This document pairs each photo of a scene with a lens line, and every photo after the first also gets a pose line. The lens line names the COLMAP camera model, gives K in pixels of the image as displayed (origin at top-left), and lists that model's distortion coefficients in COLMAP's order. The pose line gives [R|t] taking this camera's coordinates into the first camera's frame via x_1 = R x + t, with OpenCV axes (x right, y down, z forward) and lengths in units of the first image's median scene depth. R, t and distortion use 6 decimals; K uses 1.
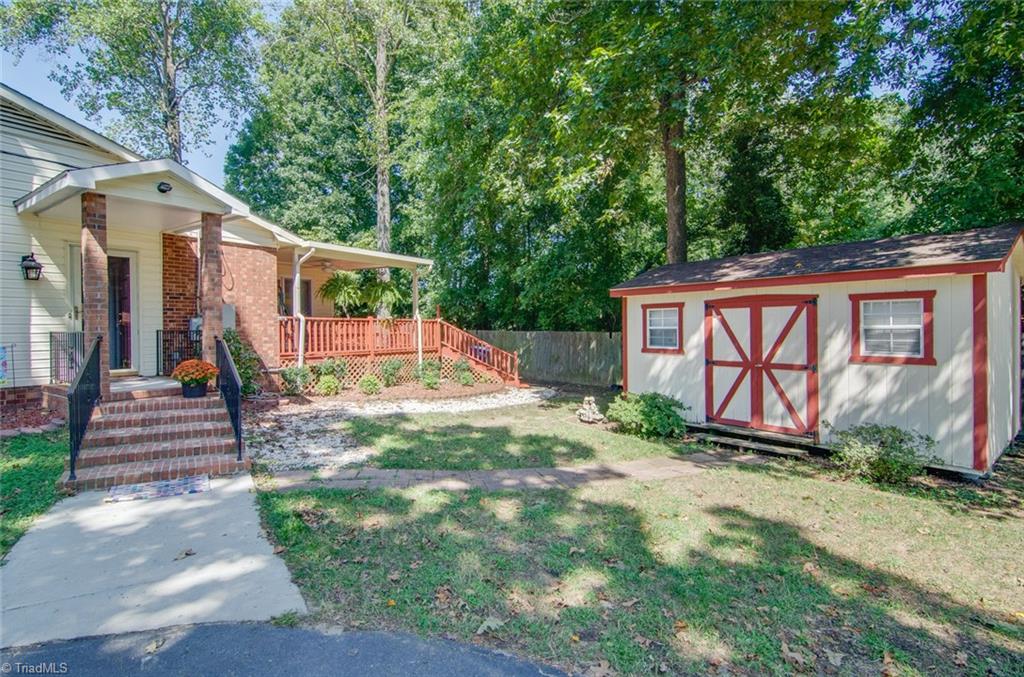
lens RADIAL K [[487.3, 0, 507.2], [0, 487.3, 329.5], [0, 0, 1]] dist [-0.003374, -0.002624]
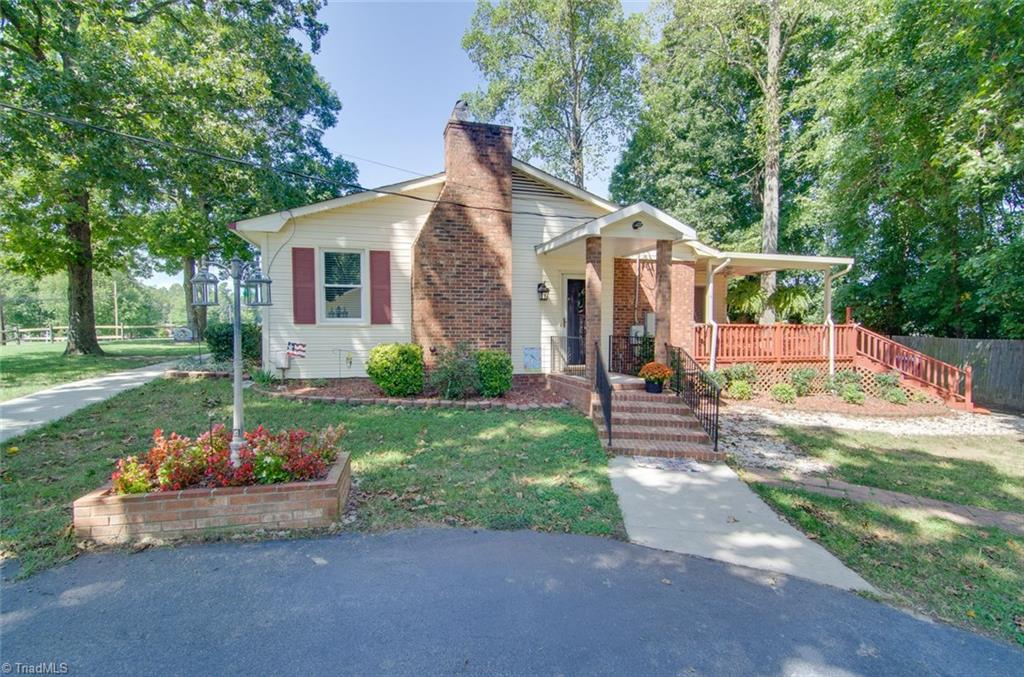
lens RADIAL K [[487.3, 0, 513.1], [0, 487.3, 341.7], [0, 0, 1]] dist [-0.003374, -0.002624]
pose [[0.771168, 0.029433, -0.635950, -0.070201], [-0.012287, 0.999433, 0.031357, -0.012477], [0.636513, -0.016368, 0.771093, -0.091497]]
